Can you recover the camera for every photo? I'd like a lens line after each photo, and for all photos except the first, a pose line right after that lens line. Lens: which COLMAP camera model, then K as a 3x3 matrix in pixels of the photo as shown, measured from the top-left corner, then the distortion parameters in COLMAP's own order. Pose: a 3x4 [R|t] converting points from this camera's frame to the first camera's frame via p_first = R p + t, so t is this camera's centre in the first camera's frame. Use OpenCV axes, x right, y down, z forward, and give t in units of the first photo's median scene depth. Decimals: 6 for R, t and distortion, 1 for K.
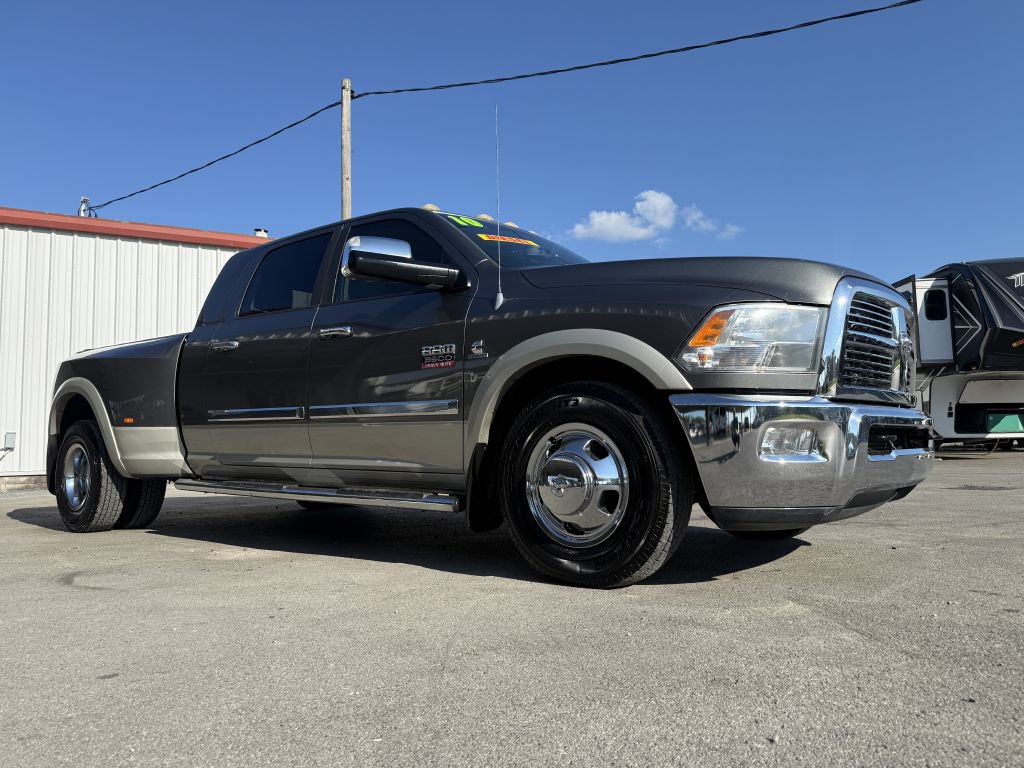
lens RADIAL K [[724.1, 0, 520.6], [0, 724.1, 383.4], [0, 0, 1]] dist [0.029726, -0.034100]
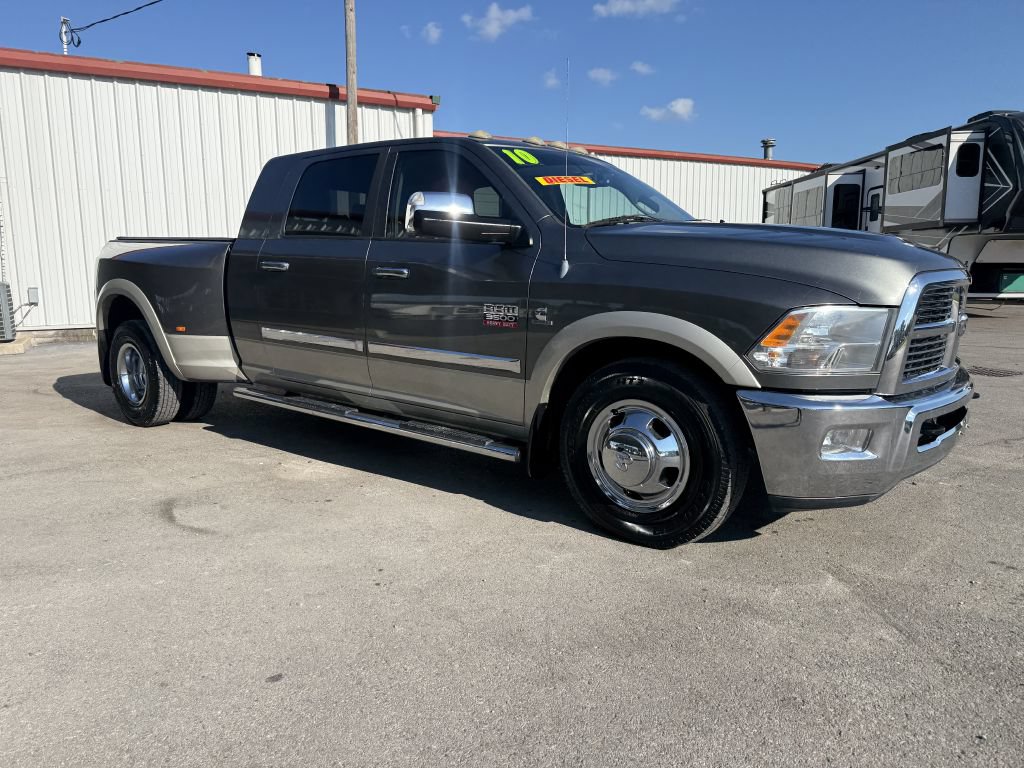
lens RADIAL K [[724.1, 0, 510.5], [0, 724.1, 380.0], [0, 0, 1]] dist [0.029726, -0.034100]
pose [[0.999843, 0.016336, -0.006900, -0.092062], [-0.014259, 0.971938, 0.234803, -0.188822], [0.010542, -0.234667, 0.972019, -0.024284]]
